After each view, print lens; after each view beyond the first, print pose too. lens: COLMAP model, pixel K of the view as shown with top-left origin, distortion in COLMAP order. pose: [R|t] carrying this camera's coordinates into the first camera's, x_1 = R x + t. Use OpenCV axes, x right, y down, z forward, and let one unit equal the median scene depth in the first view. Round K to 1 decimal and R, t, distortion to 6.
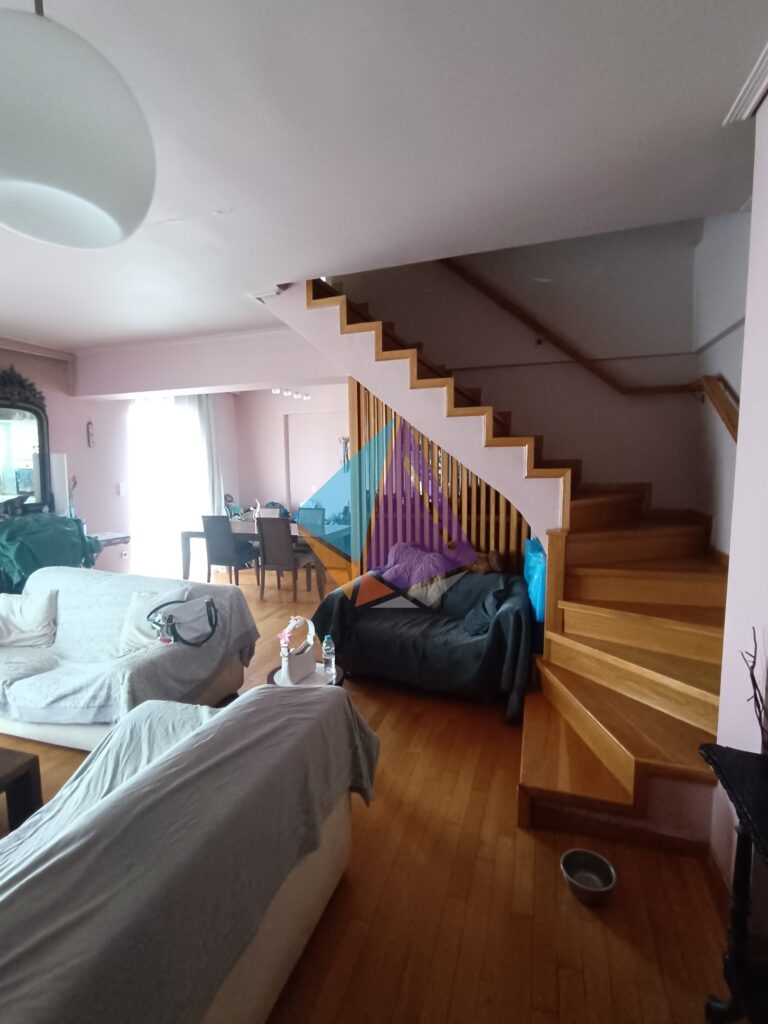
lens RADIAL K [[498.2, 0, 378.3], [0, 498.2, 512.6], [0, 0, 1]] dist [-0.027970, 0.018328]
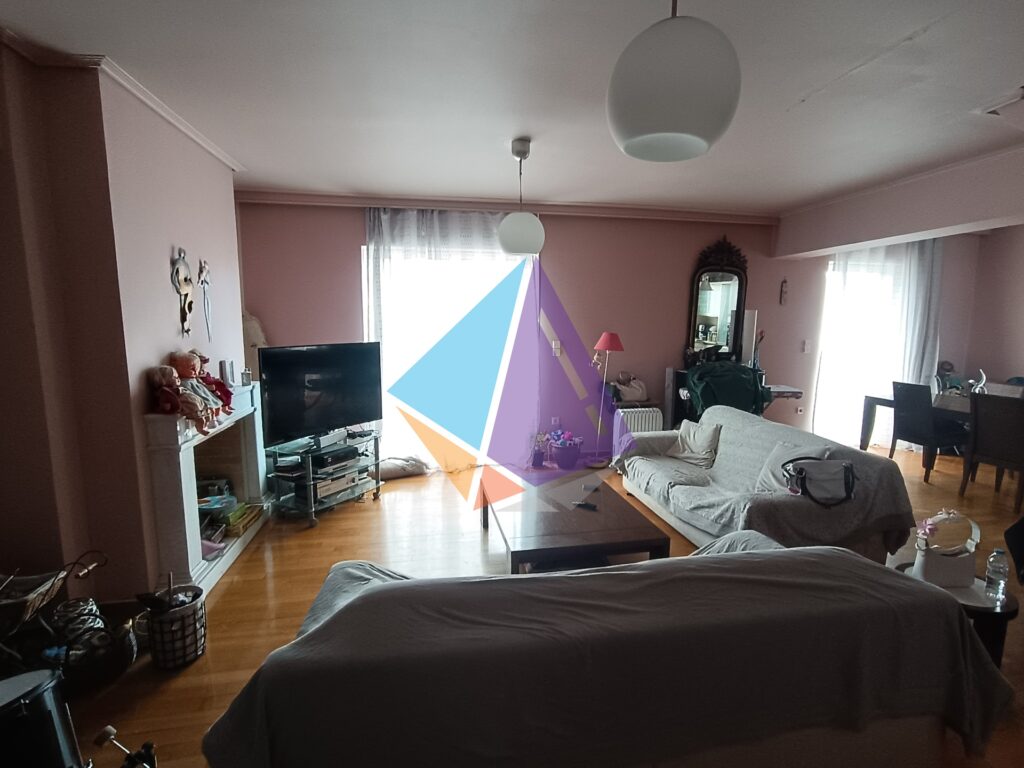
lens RADIAL K [[501.1, 0, 514.7], [0, 501.1, 389.2], [0, 0, 1]] dist [-0.027380, 0.019563]
pose [[0.485719, 0.136739, -0.863353, 0.147290], [-0.104407, 0.989693, 0.098010, 0.005650], [0.867857, 0.042535, 0.494990, -0.032738]]
